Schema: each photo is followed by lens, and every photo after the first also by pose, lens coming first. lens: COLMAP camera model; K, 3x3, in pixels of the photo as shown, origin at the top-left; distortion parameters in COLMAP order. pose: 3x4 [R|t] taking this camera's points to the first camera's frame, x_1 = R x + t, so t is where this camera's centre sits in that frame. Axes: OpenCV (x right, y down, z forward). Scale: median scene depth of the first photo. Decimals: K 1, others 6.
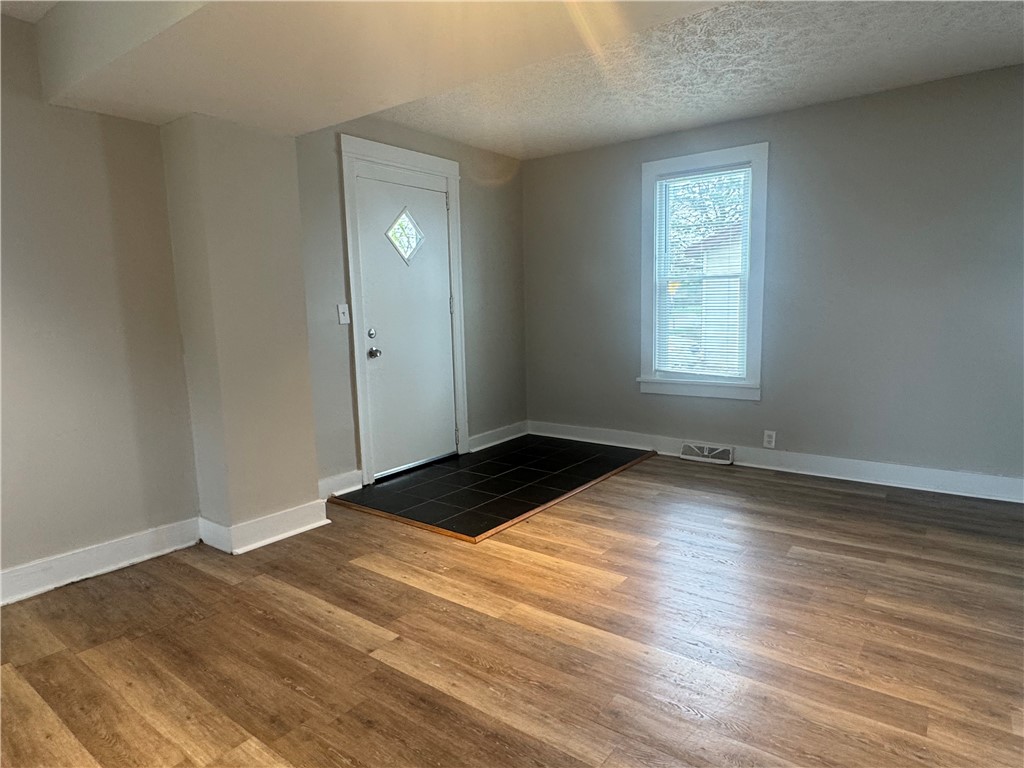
lens RADIAL K [[602.2, 0, 514.2], [0, 602.2, 384.0], [0, 0, 1]] dist [-0.003027, 0.001044]
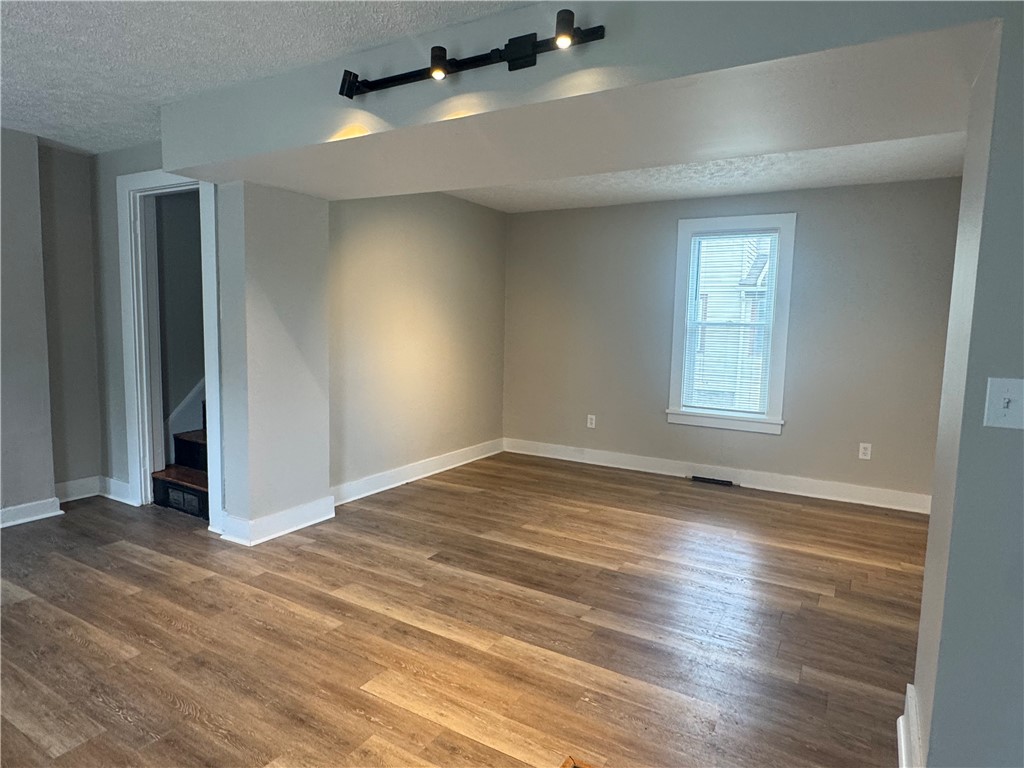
lens RADIAL K [[602.2, 0, 513.2], [0, 602.2, 387.7], [0, 0, 1]] dist [-0.003027, 0.001044]
pose [[-0.993880, 0.010700, -0.109944, 0.058896], [-0.016561, 0.969614, 0.244077, -0.263148], [0.109215, 0.244404, -0.963503, 1.570461]]
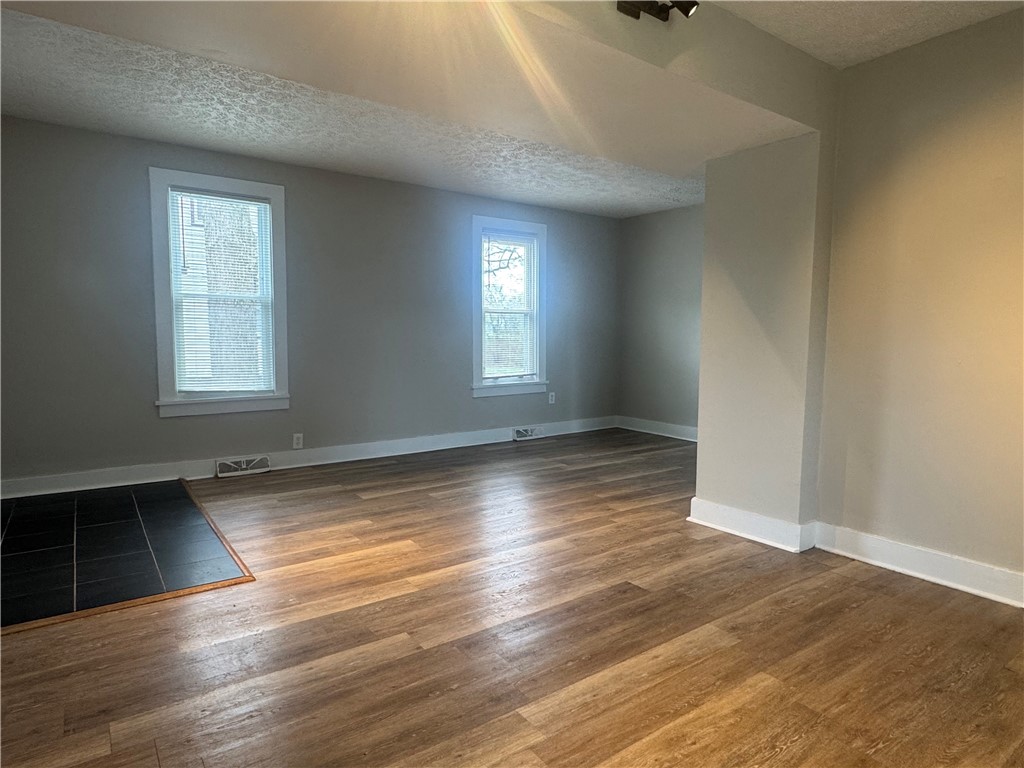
lens RADIAL K [[602.2, 0, 508.8], [0, 602.2, 382.7], [0, 0, 1]] dist [-0.003027, 0.001044]
pose [[0.295312, -0.049805, 0.954102, -0.813339], [0.110684, 0.993700, 0.017613, 0.006947], [-0.948968, 0.100403, 0.298964, 0.379991]]
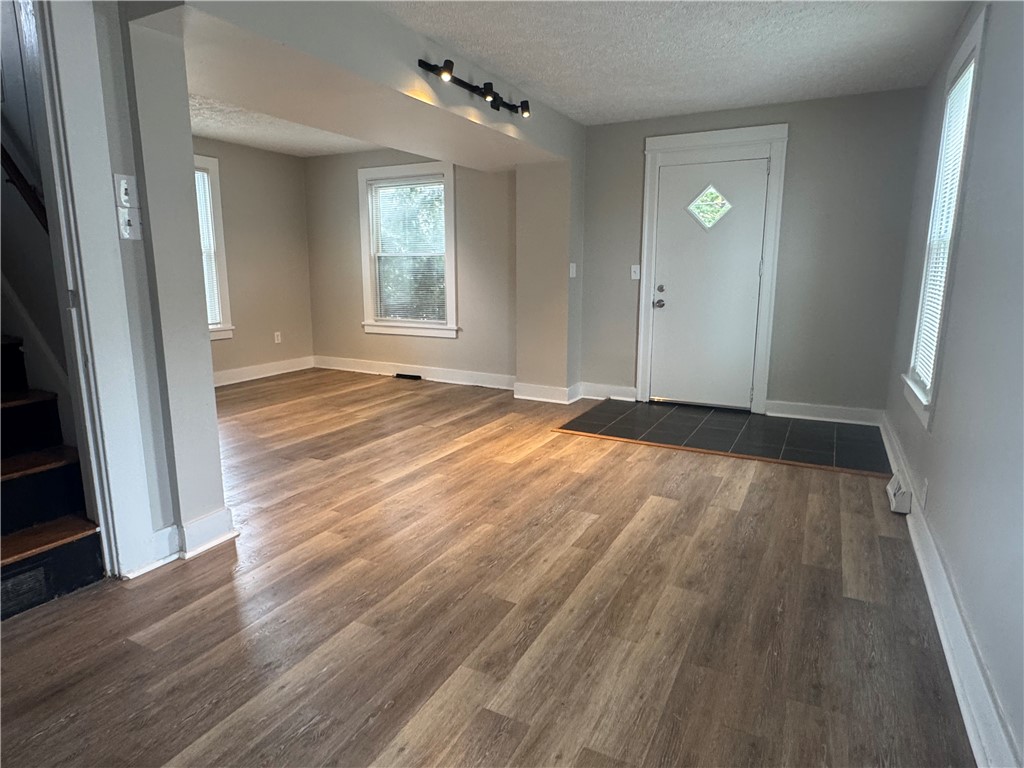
lens RADIAL K [[602.2, 0, 511.8], [0, 602.2, 381.4], [0, 0, 1]] dist [-0.003027, 0.001044]
pose [[0.163328, 0.208403, -0.964309, 1.385485], [-0.136832, 0.972773, 0.187057, -0.121715], [0.977037, 0.101397, 0.187398, 0.648980]]
